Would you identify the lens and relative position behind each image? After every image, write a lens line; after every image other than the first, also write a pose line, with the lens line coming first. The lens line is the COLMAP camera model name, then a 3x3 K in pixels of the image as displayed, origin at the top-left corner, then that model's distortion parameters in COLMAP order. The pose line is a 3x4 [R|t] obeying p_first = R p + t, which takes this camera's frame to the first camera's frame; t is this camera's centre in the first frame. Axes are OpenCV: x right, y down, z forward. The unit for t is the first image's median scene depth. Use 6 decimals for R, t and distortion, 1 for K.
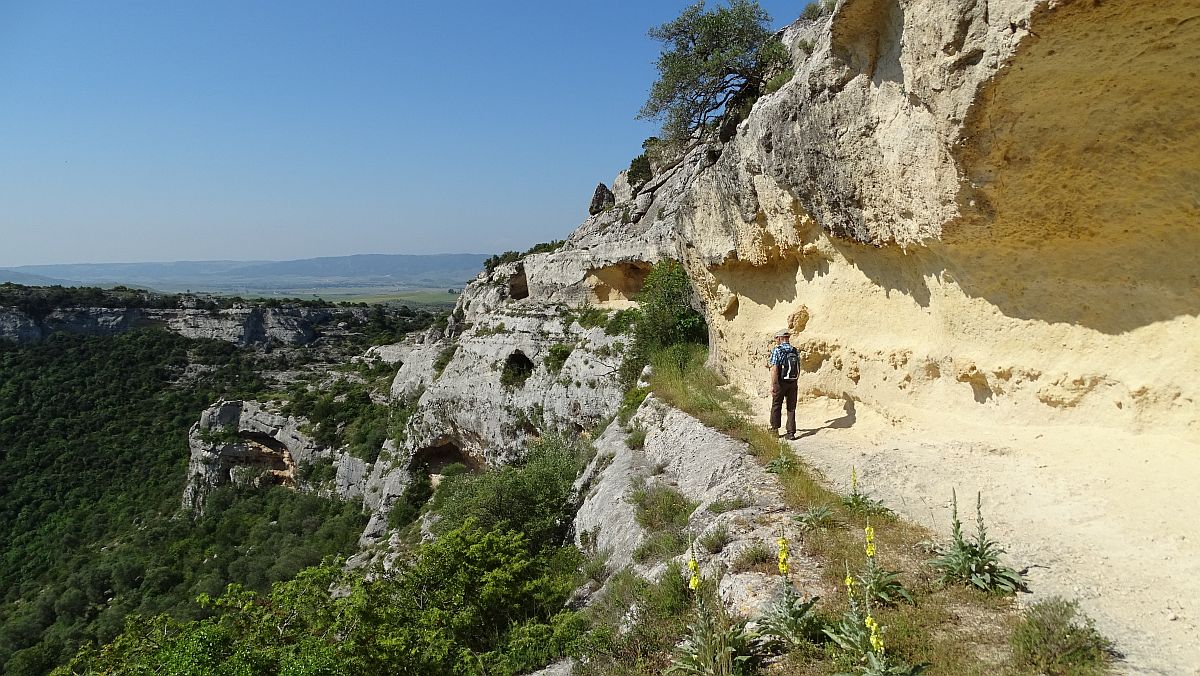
lens RADIAL K [[835.1, 0, 598.7], [0, 835.1, 328.3], [0, 0, 1]] dist [0.013596, -0.004873]
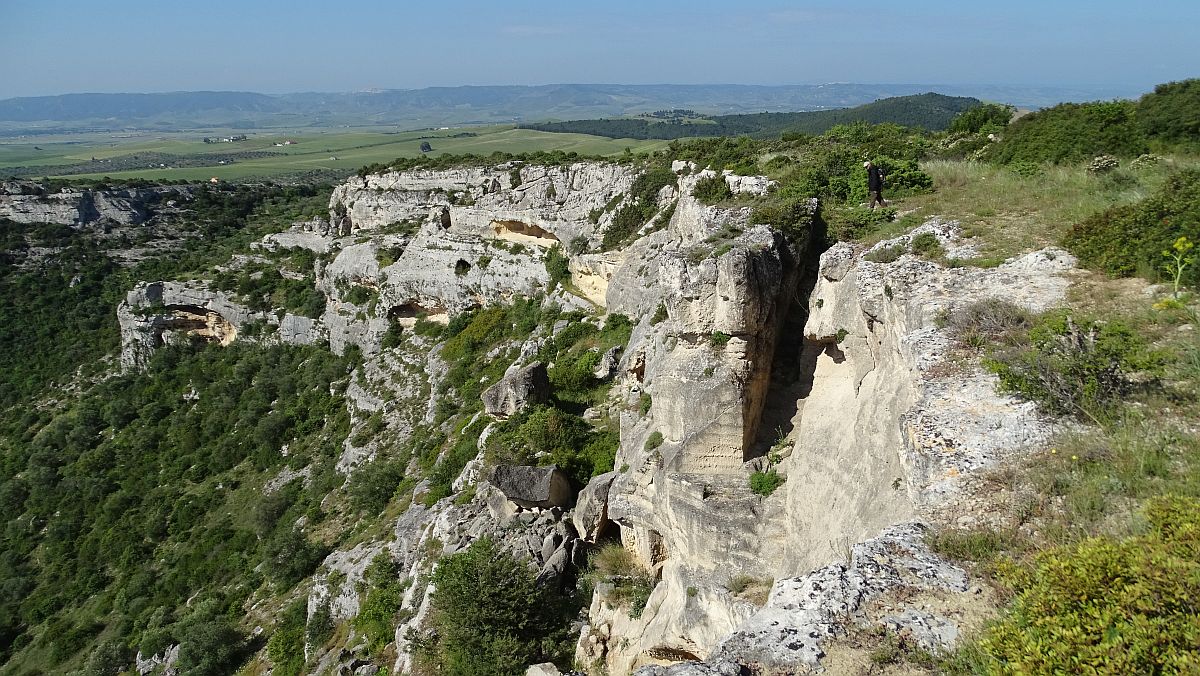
lens RADIAL K [[835.1, 0, 601.2], [0, 835.1, 334.9], [0, 0, 1]] dist [0.013596, -0.004873]
pose [[0.962538, -0.086436, 0.257000, -0.324249], [0.033543, 0.978506, 0.203471, -0.211328], [-0.269063, -0.187229, 0.944749, -1.208676]]
